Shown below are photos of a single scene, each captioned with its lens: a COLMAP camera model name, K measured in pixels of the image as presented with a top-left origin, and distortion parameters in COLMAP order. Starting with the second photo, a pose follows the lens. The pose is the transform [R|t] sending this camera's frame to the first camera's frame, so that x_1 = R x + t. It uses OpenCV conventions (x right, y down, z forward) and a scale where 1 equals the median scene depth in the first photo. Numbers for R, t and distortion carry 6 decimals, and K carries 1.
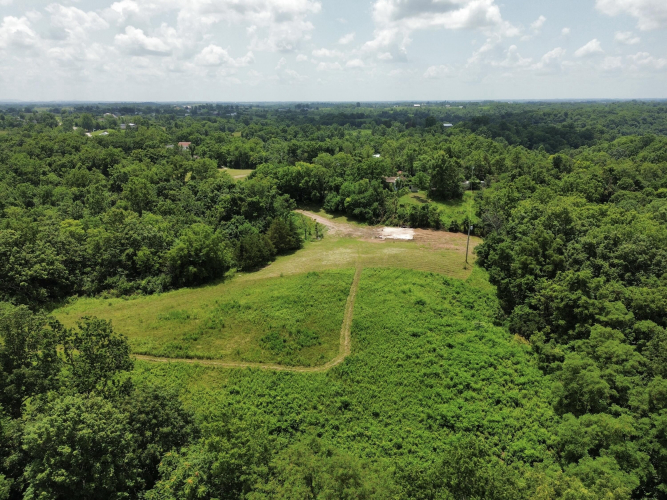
lens RADIAL K [[472.6, 0, 333.5], [0, 472.6, 250.0], [0, 0, 1]] dist [0.071167, -0.068864]
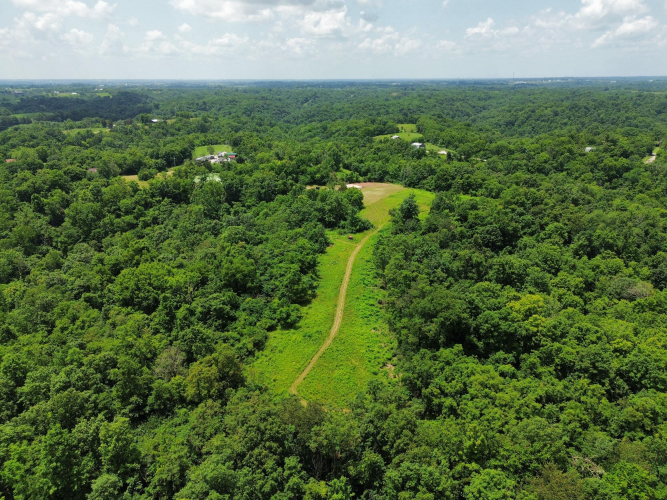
lens RADIAL K [[472.6, 0, 333.5], [0, 472.6, 250.0], [0, 0, 1]] dist [0.071167, -0.068864]
pose [[0.687528, -0.246453, 0.683056, -1.427736], [0.220183, 0.967114, 0.127318, -0.045281], [-0.691971, 0.062863, 0.719183, -0.480658]]
